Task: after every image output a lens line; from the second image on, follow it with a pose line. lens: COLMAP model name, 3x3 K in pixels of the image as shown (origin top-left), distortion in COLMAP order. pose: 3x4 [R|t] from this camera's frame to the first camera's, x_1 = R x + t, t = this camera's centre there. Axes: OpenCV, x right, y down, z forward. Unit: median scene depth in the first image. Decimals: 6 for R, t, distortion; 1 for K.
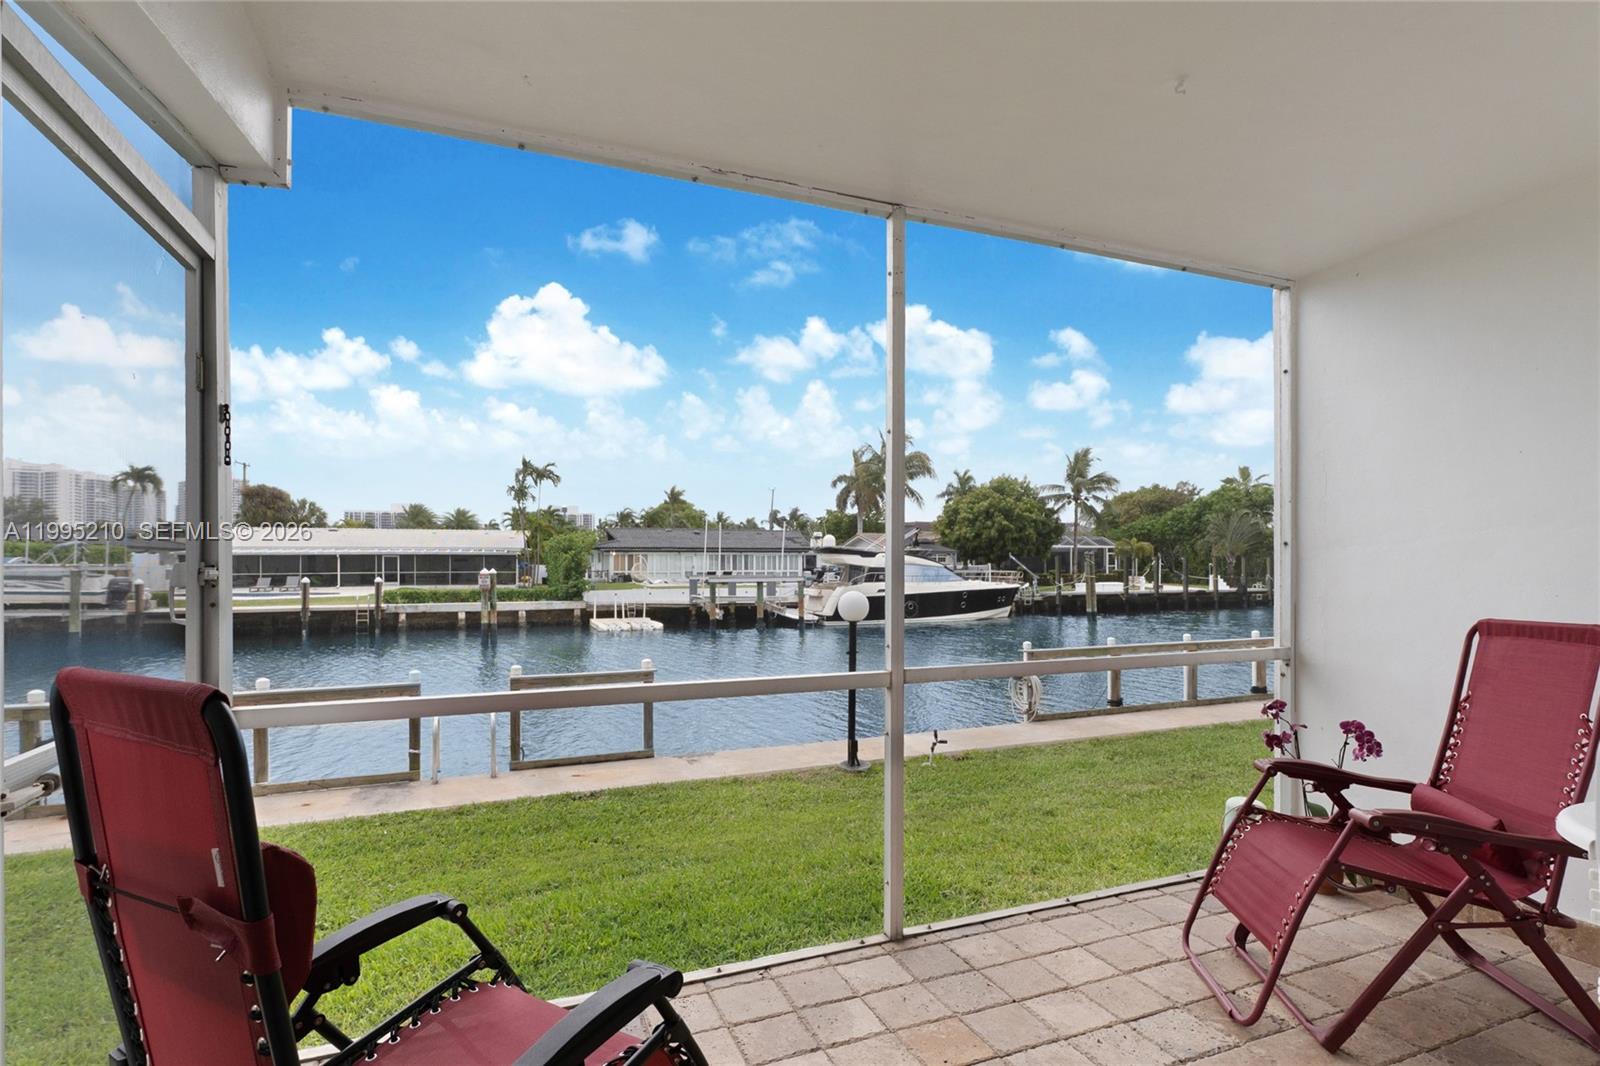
lens RADIAL K [[785.6, 0, 815.8], [0, 785.6, 530.9], [0, 0, 1]] dist [-0.000476, -0.000440]
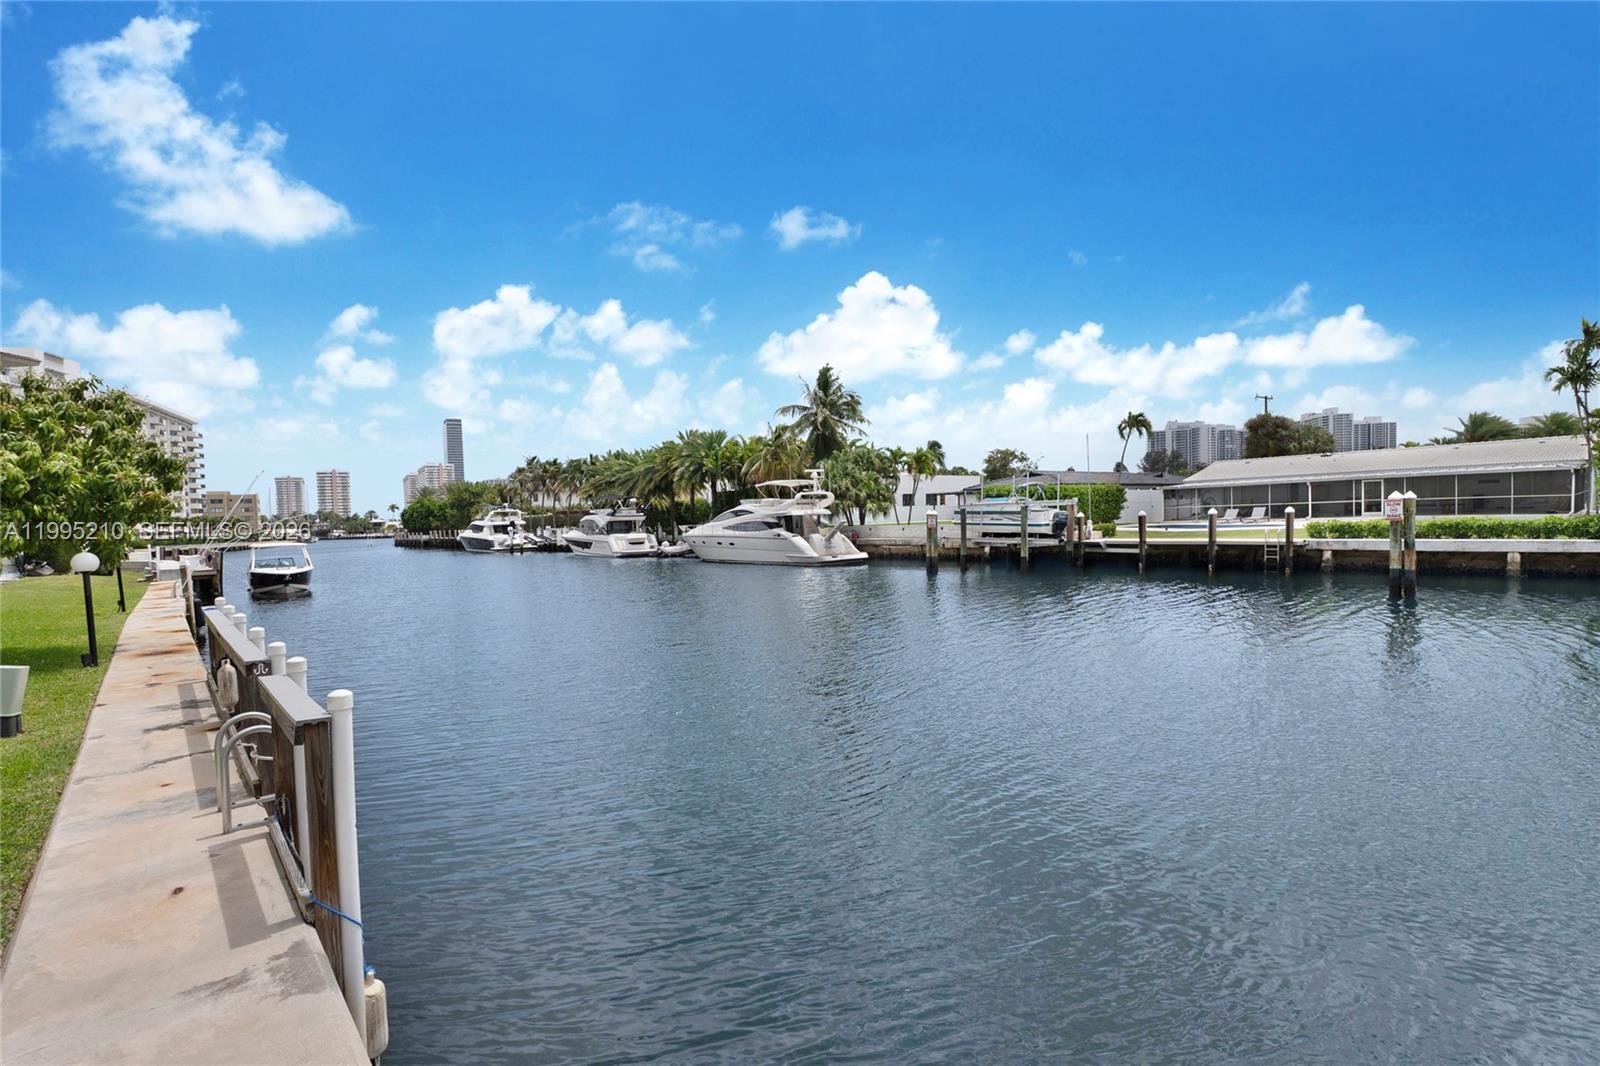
lens RADIAL K [[765.6, 0, 800.0], [0, 765.6, 533.0], [0, 0, 1]] dist [0.000399, 0.000119]
pose [[0.295870, 0.012850, -0.955142, 0.069475], [0.073345, 0.996652, 0.036129, 0.018831], [0.952408, -0.080744, 0.293937, 0.252481]]
